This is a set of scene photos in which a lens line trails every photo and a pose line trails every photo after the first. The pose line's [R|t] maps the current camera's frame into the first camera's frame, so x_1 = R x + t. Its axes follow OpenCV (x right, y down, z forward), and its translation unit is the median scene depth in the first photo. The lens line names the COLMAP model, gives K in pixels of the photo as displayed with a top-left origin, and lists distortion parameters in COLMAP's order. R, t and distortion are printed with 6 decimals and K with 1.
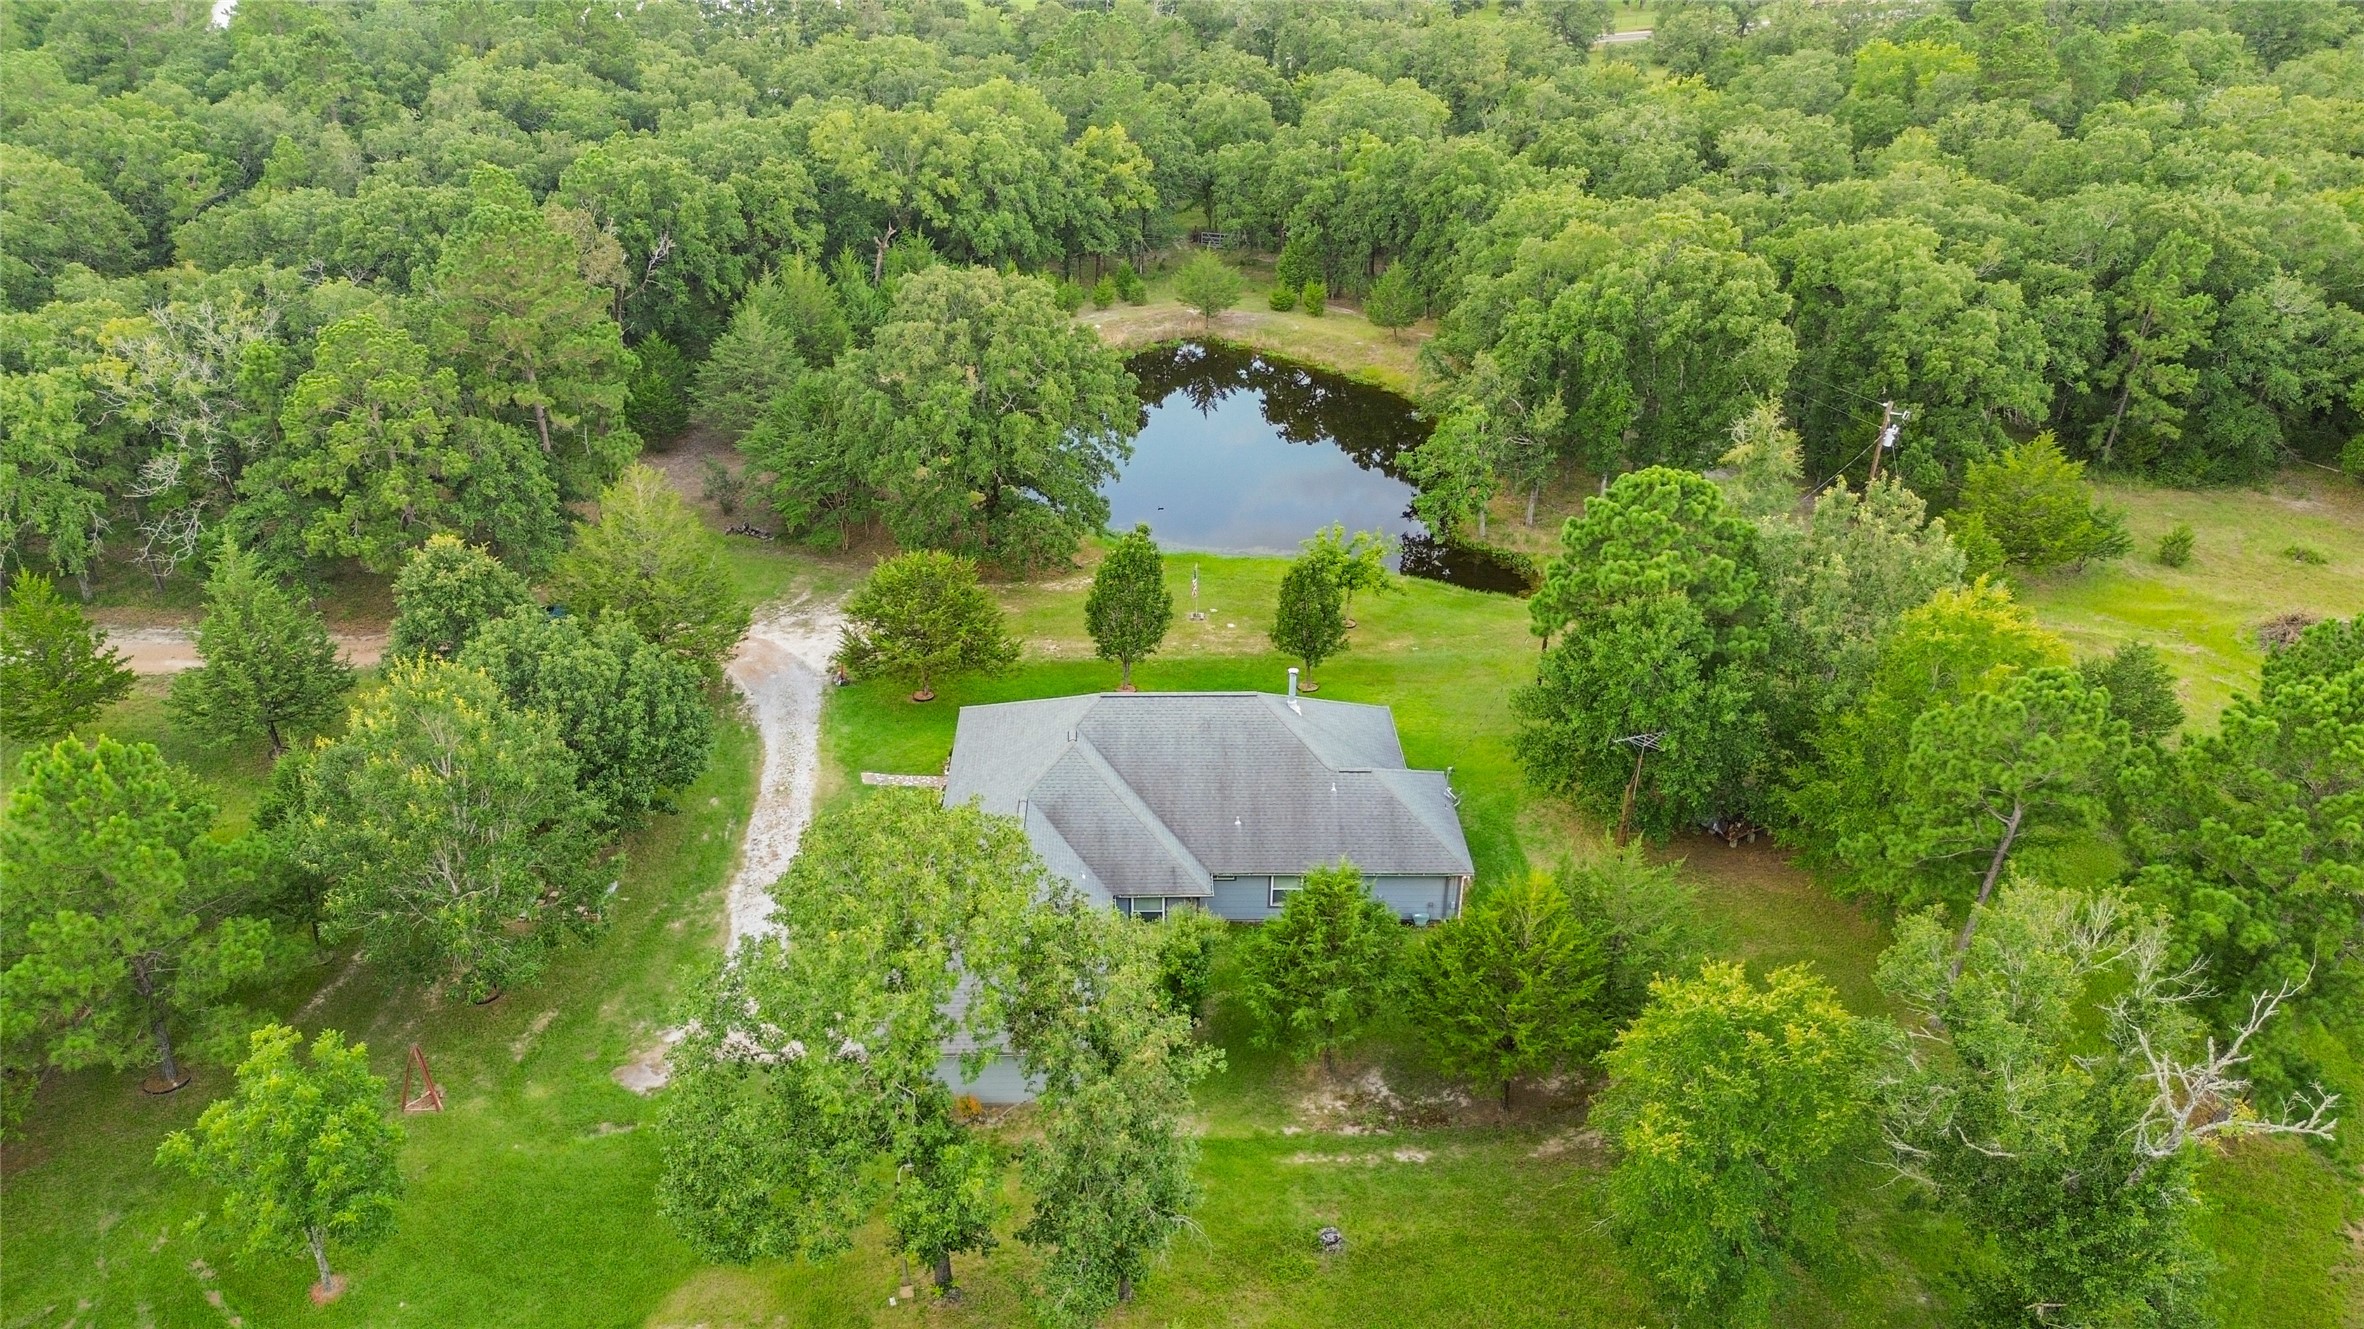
lens RADIAL K [[1674.5, 0, 1184.1], [0, 1674.5, 669.6], [0, 0, 1]] dist [0.065563, -0.051790]
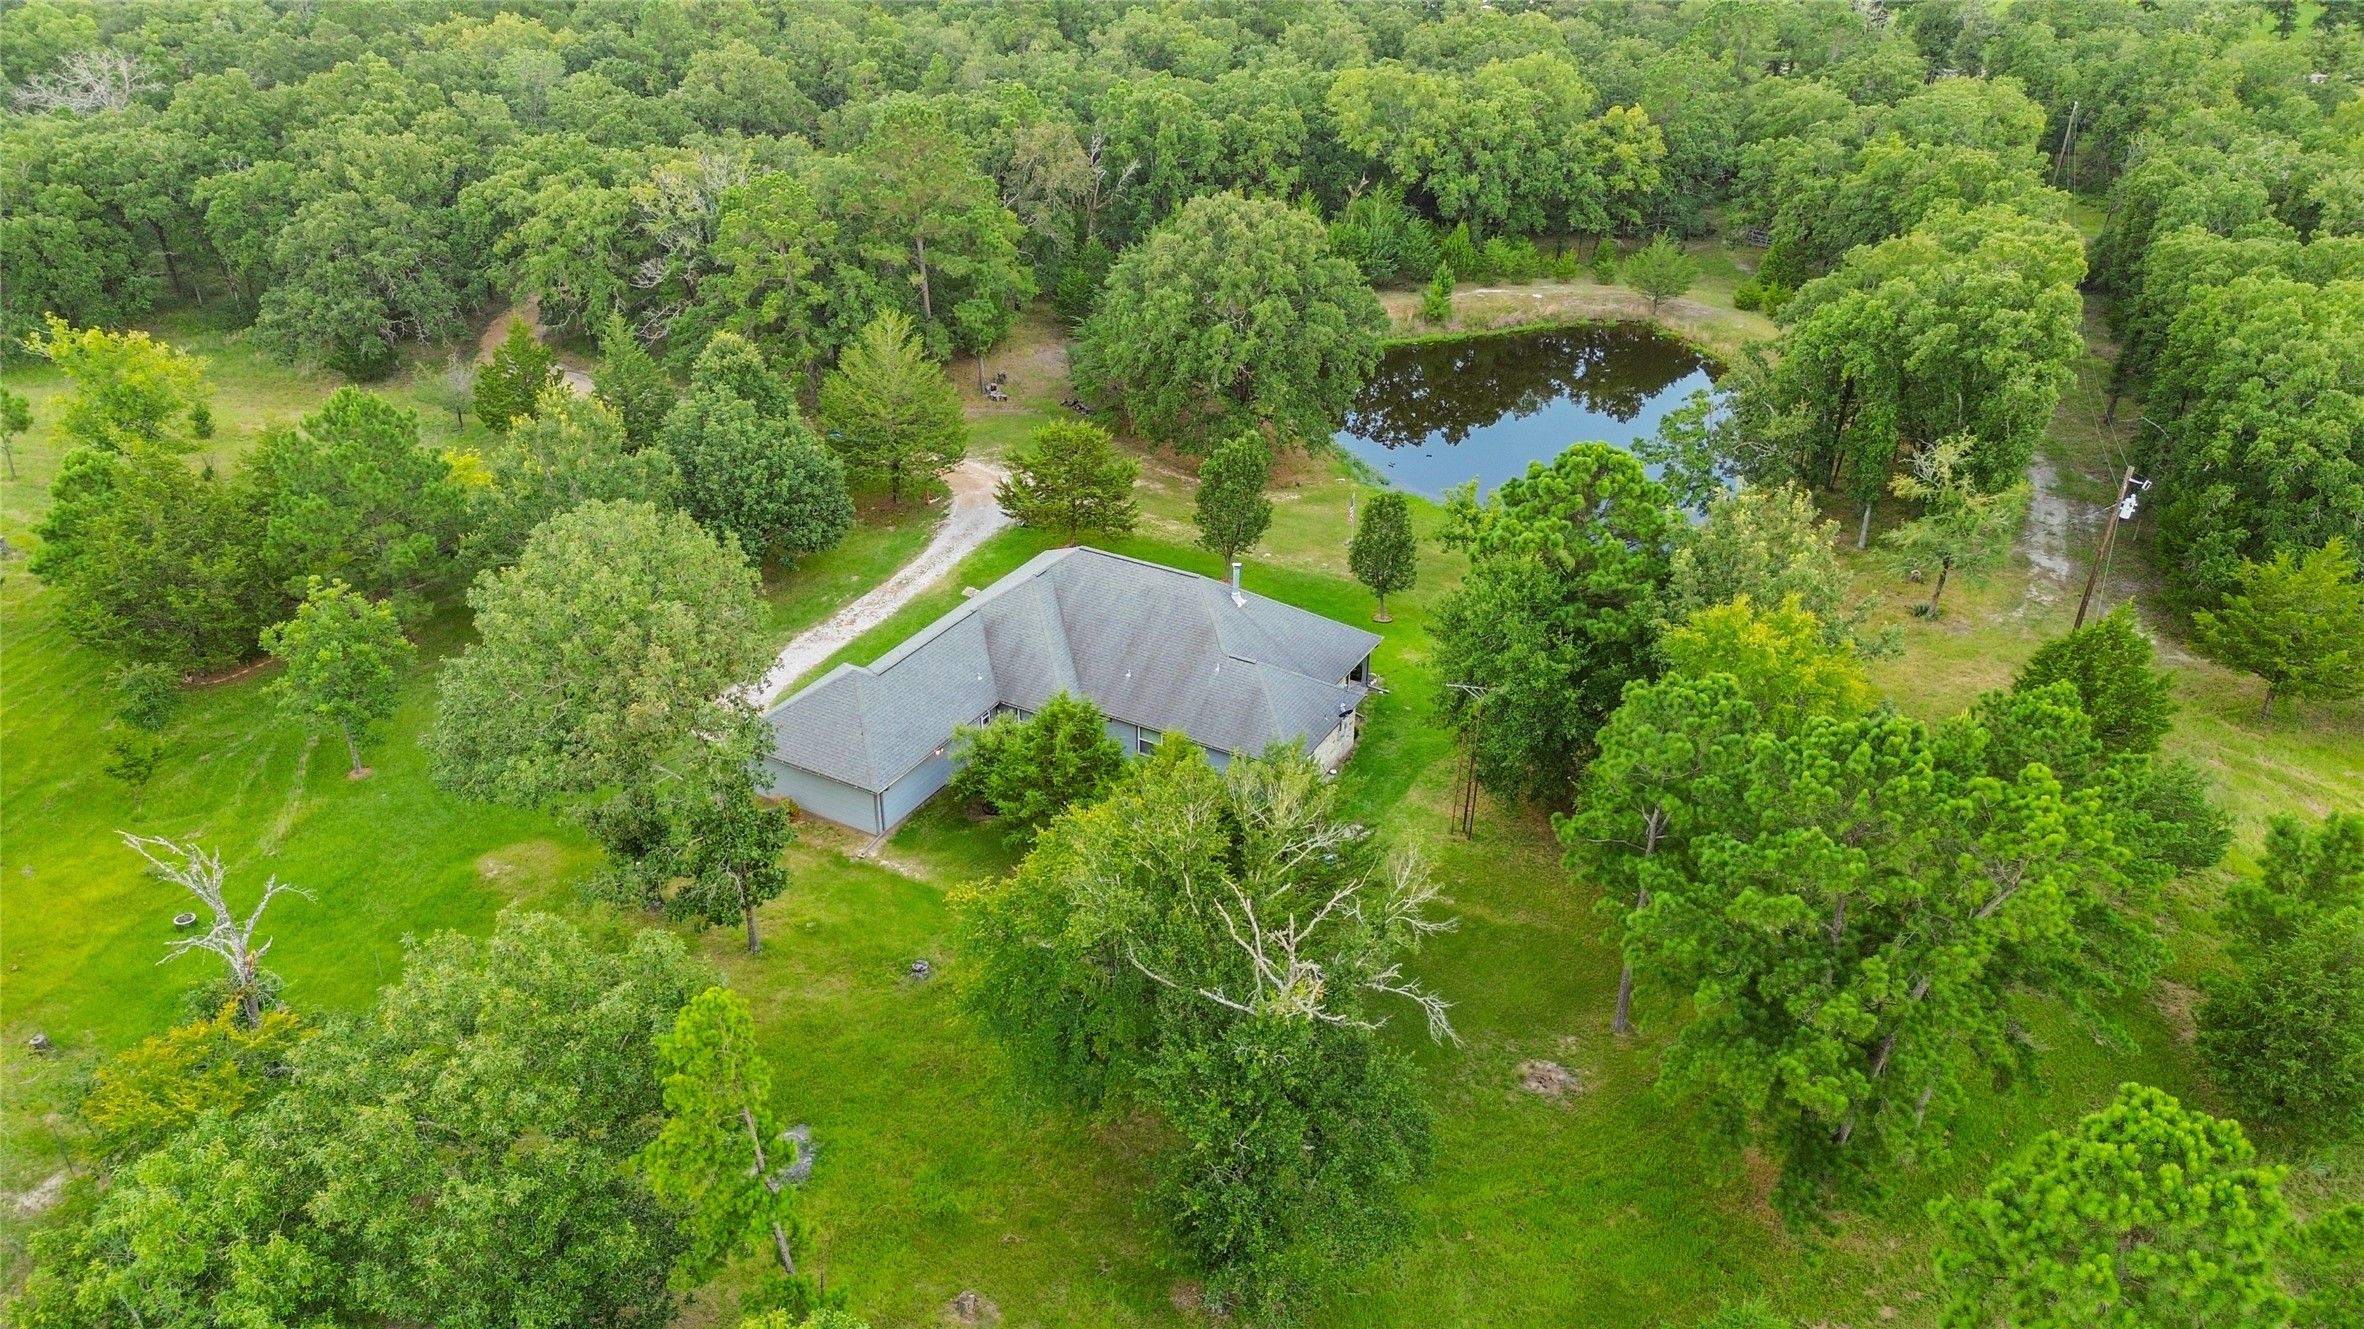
lens RADIAL K [[1674.5, 0, 1177.8], [0, 1674.5, 662.9], [0, 0, 1]] dist [0.065563, -0.051790]
pose [[0.858970, 0.241266, -0.451621, 0.285965], [-0.241200, 0.968696, 0.058744, 0.004568], [0.451656, 0.058472, 0.890274, 0.001448]]
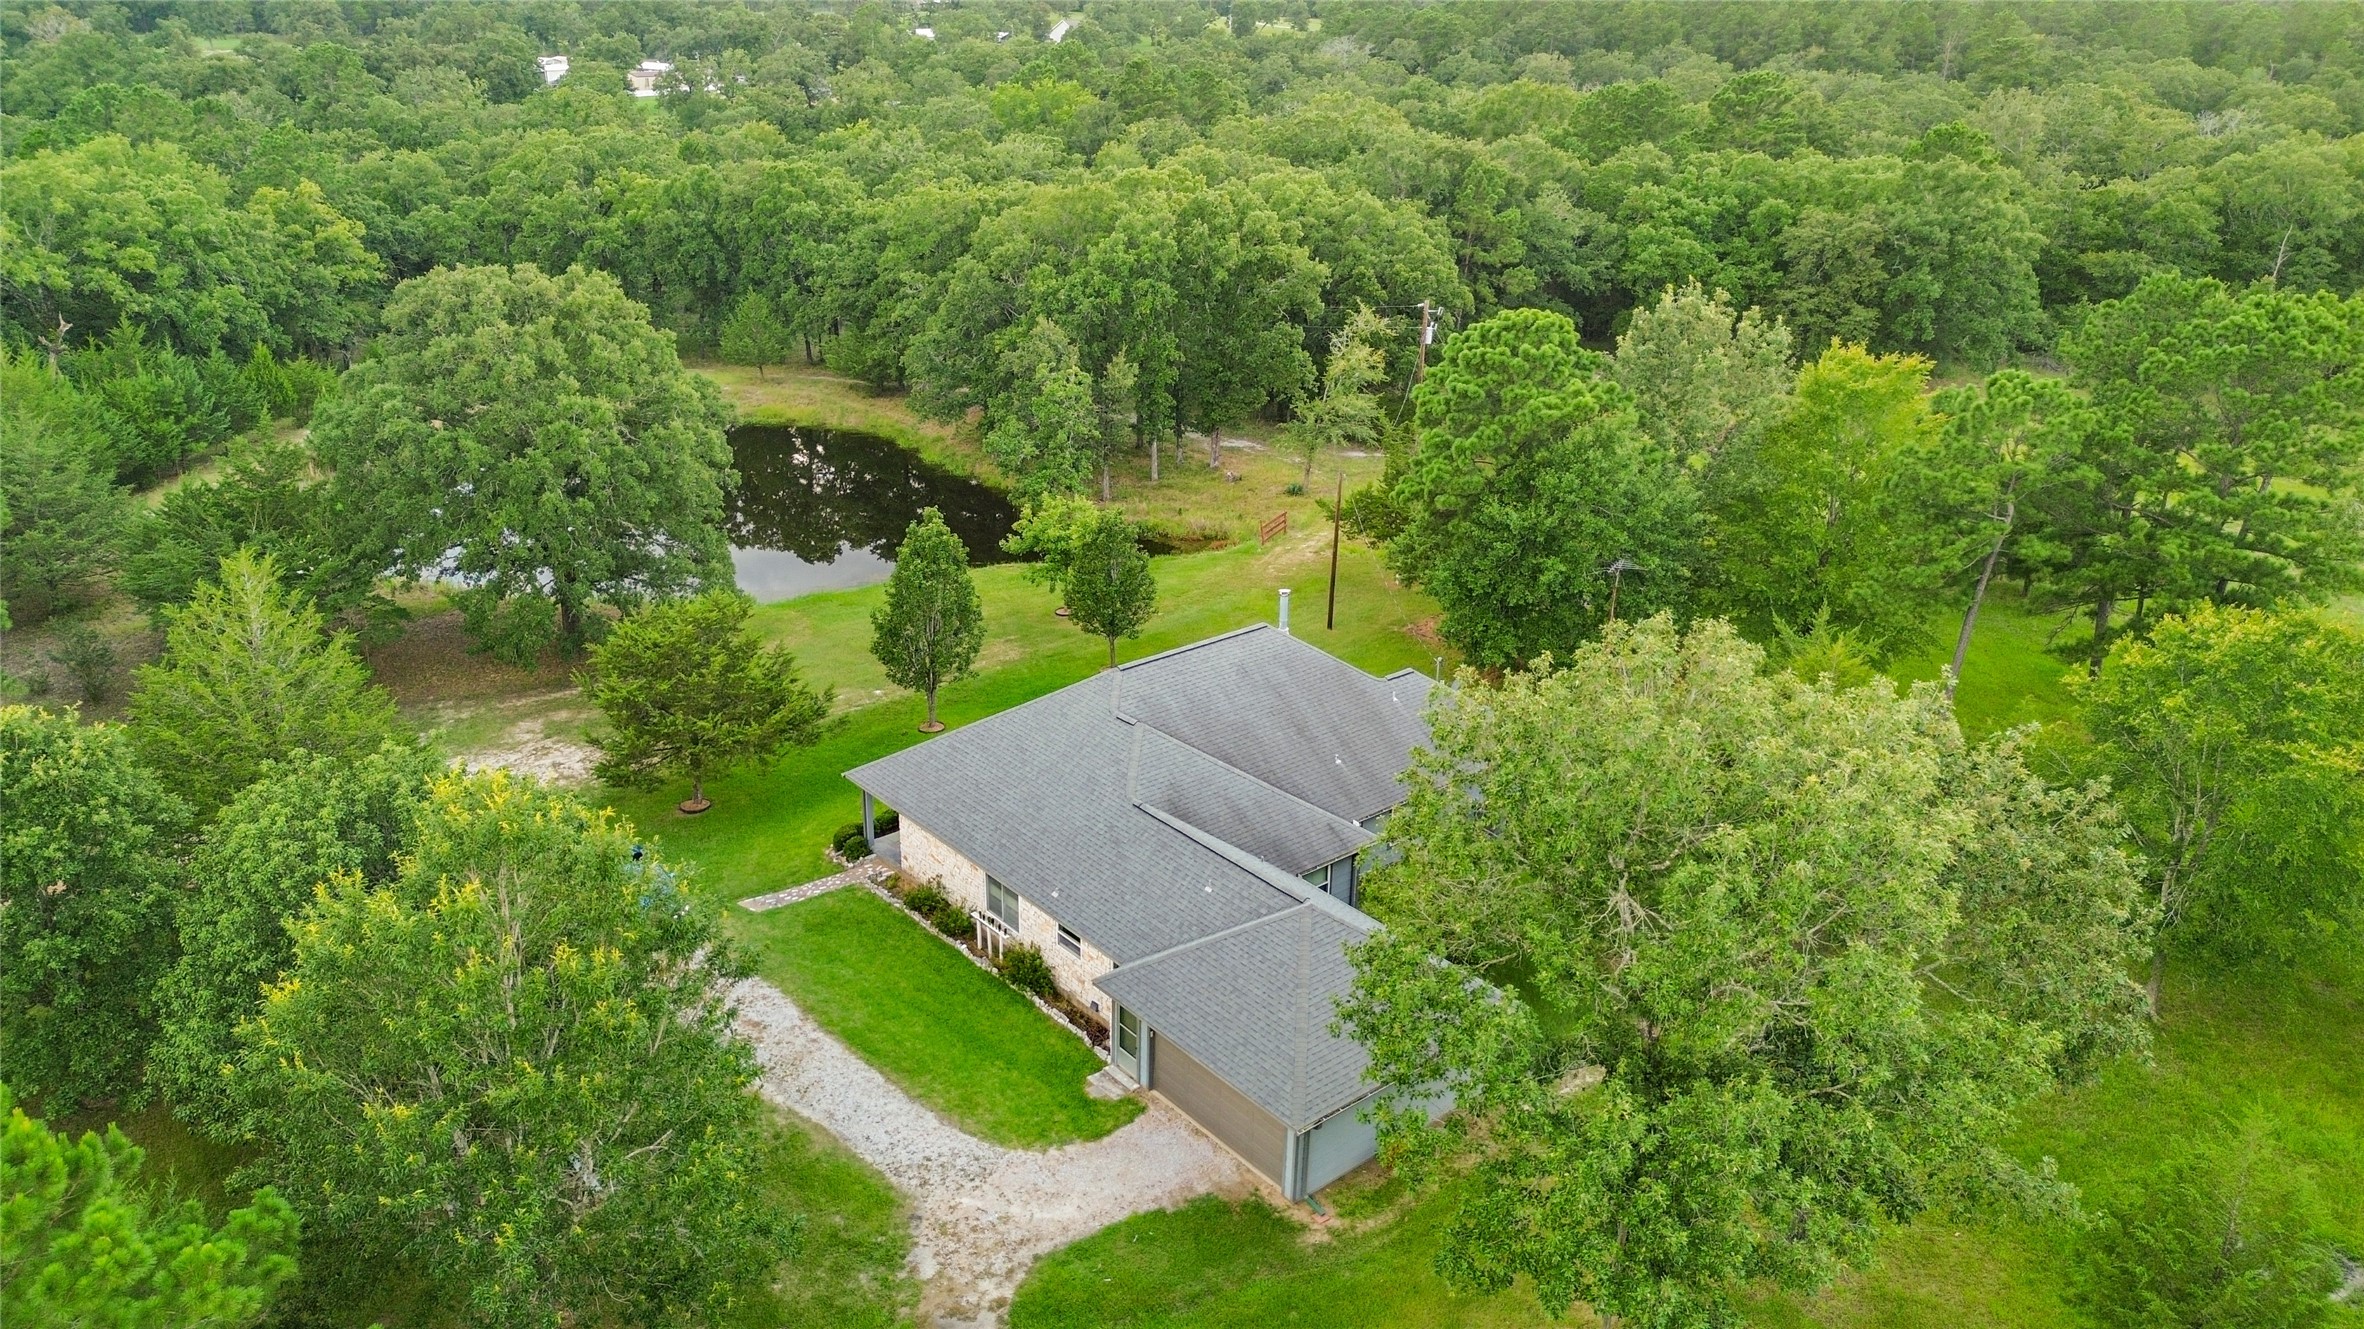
lens RADIAL K [[1674.5, 0, 1178.0], [0, 1674.5, 663.7], [0, 0, 1]] dist [0.065563, -0.051790]
pose [[0.790356, -0.234327, 0.566064, -0.243775], [0.284165, 0.958775, 0.000133, 0.010019], [-0.542759, 0.160751, 0.824361, 0.174693]]
